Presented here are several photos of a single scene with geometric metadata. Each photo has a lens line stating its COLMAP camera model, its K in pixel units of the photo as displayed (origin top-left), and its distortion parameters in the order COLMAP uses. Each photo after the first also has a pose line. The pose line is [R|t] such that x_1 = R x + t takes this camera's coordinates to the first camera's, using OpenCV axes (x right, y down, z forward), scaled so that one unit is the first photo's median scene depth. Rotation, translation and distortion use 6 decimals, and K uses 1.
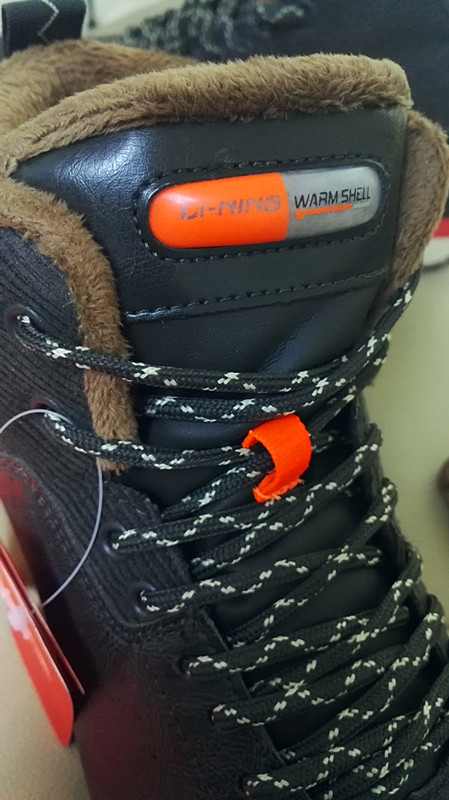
lens RADIAL K [[581.3, 0, 224.5], [0, 581.3, 400.0], [0, 0, 1]] dist [-0.002273, 0.000497]
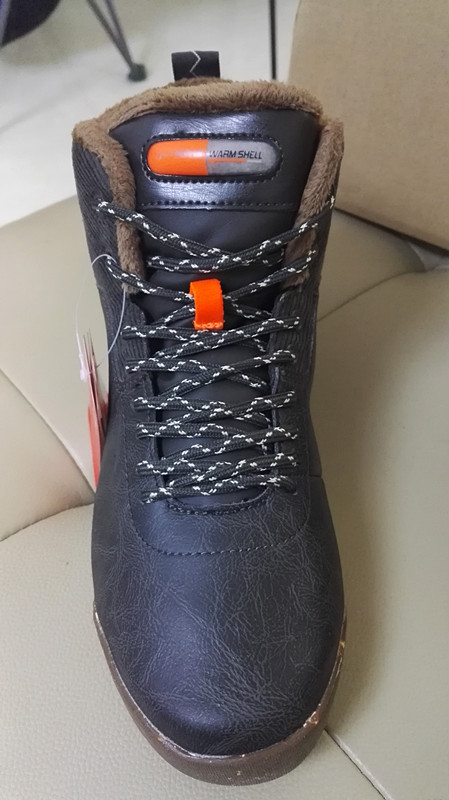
lens RADIAL K [[581.3, 0, 224.5], [0, 581.3, 400.0], [0, 0, 1]] dist [-0.002273, 0.000497]
pose [[0.873921, 0.245553, -0.419483, 1.037581], [-0.275257, 0.961311, -0.010728, 0.421116], [0.400619, 0.124841, 0.907700, -0.607350]]
